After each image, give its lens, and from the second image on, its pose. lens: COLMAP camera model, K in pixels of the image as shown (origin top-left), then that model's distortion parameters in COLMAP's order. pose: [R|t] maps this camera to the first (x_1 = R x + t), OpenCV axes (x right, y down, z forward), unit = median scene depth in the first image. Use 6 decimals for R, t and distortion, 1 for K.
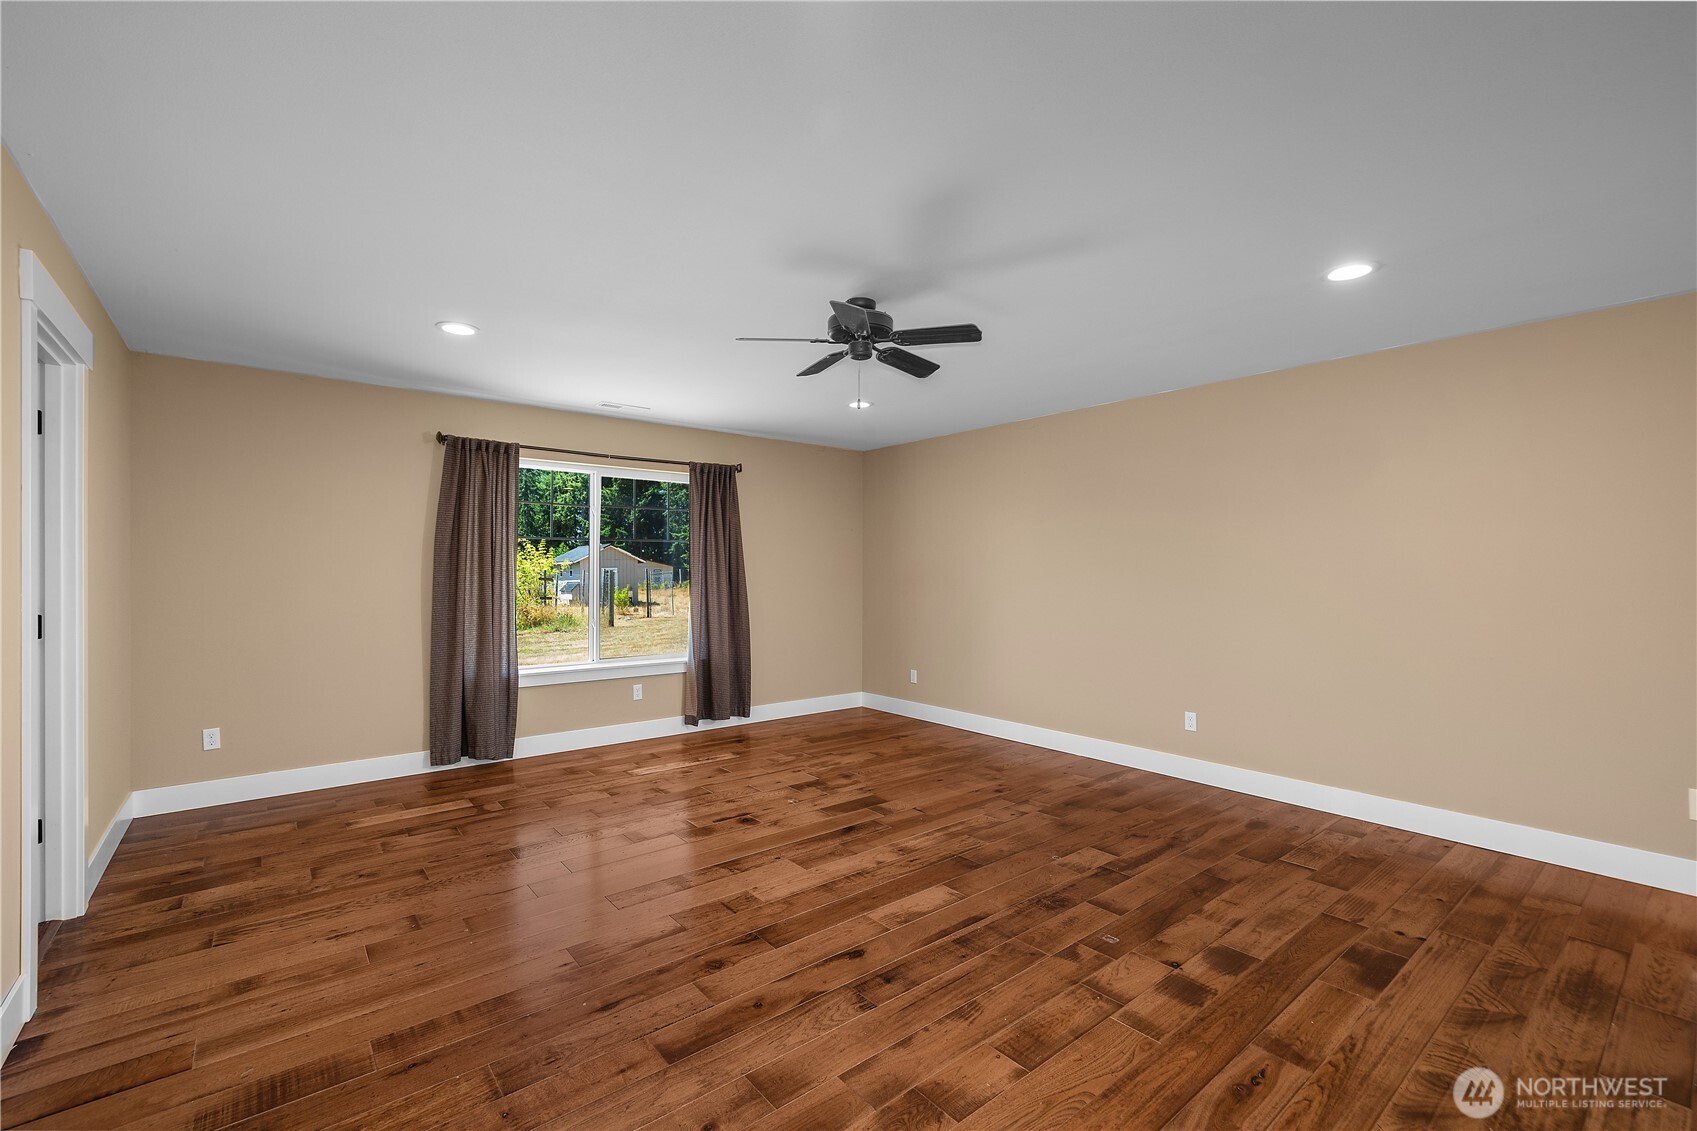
lens RADIAL K [[733.5, 0, 839.3], [0, 733.5, 566.9], [0, 0, 1]] dist [0.003989, 0.000106]
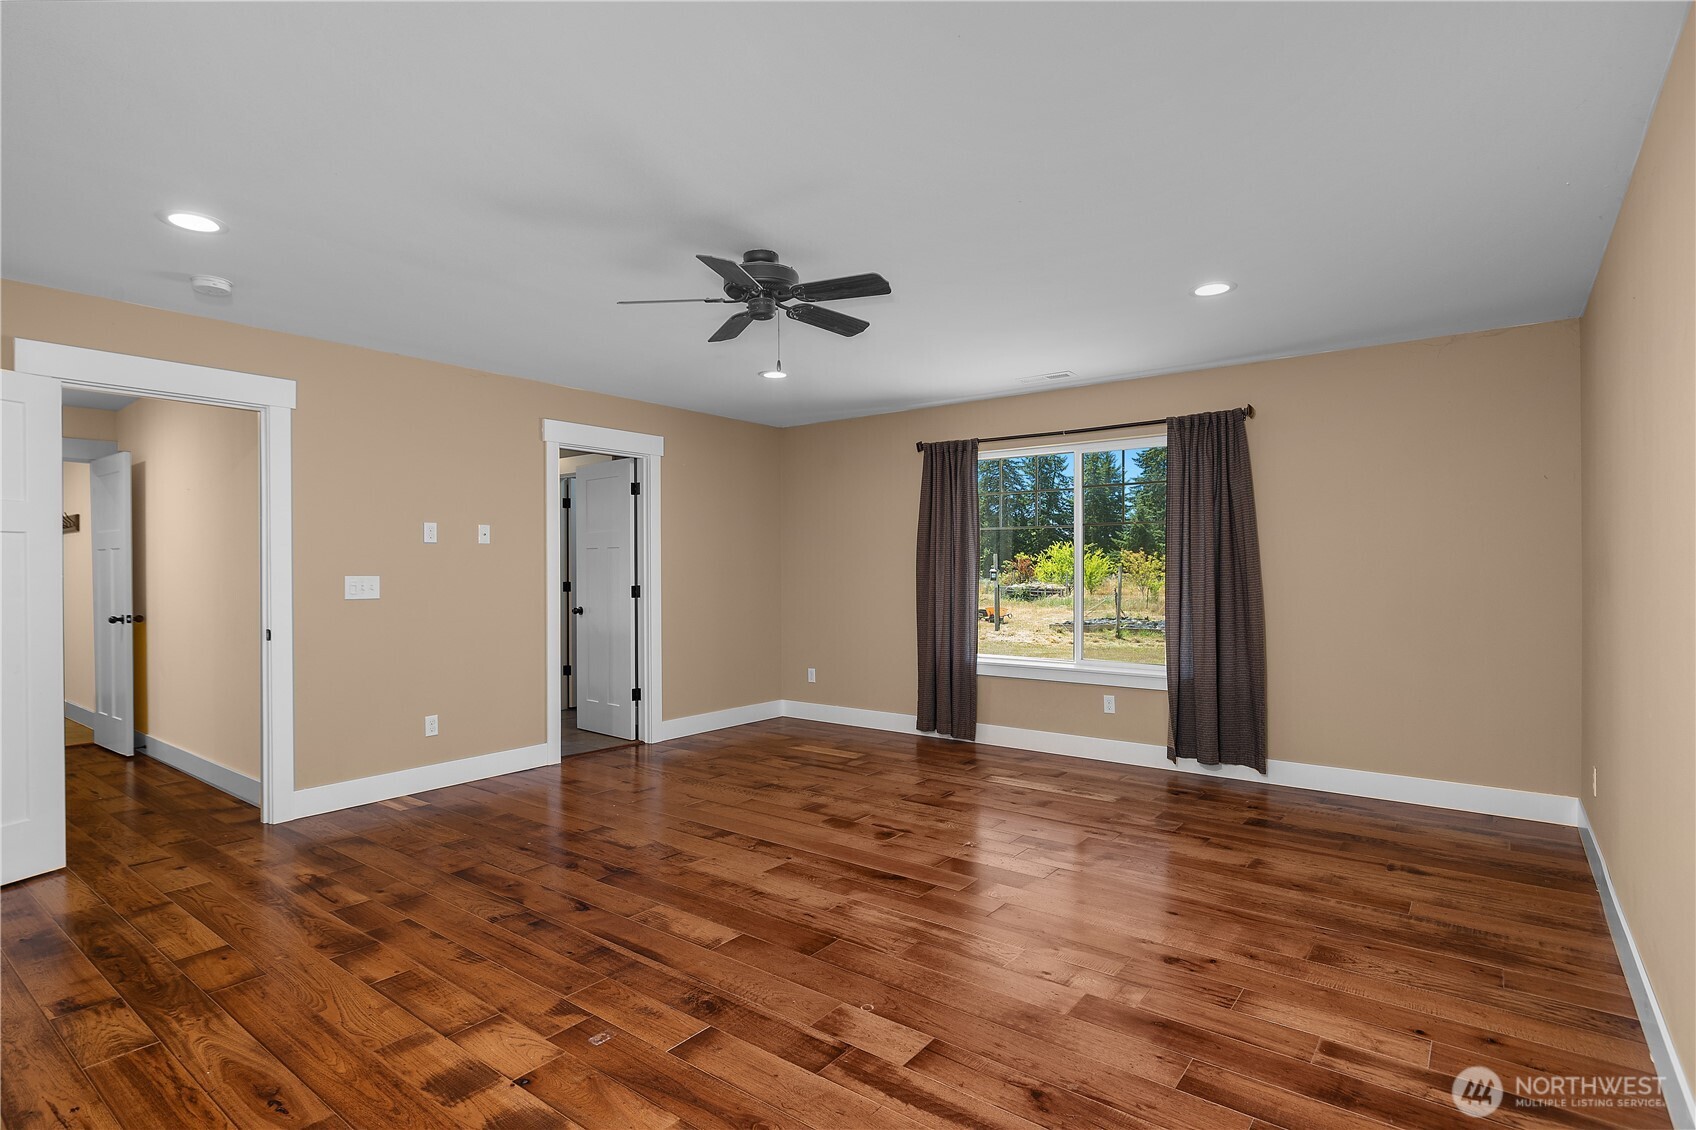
lens RADIAL K [[820.5, 0, 840.1], [0, 820.5, 570.4], [0, 0, 1]] dist [-0.005456, 0.001515]
pose [[0.239915, -0.000570, -0.970794, 0.786038], [0.009685, 0.999951, 0.001806, 0.016483], [0.970746, -0.009835, 0.239909, 0.658269]]
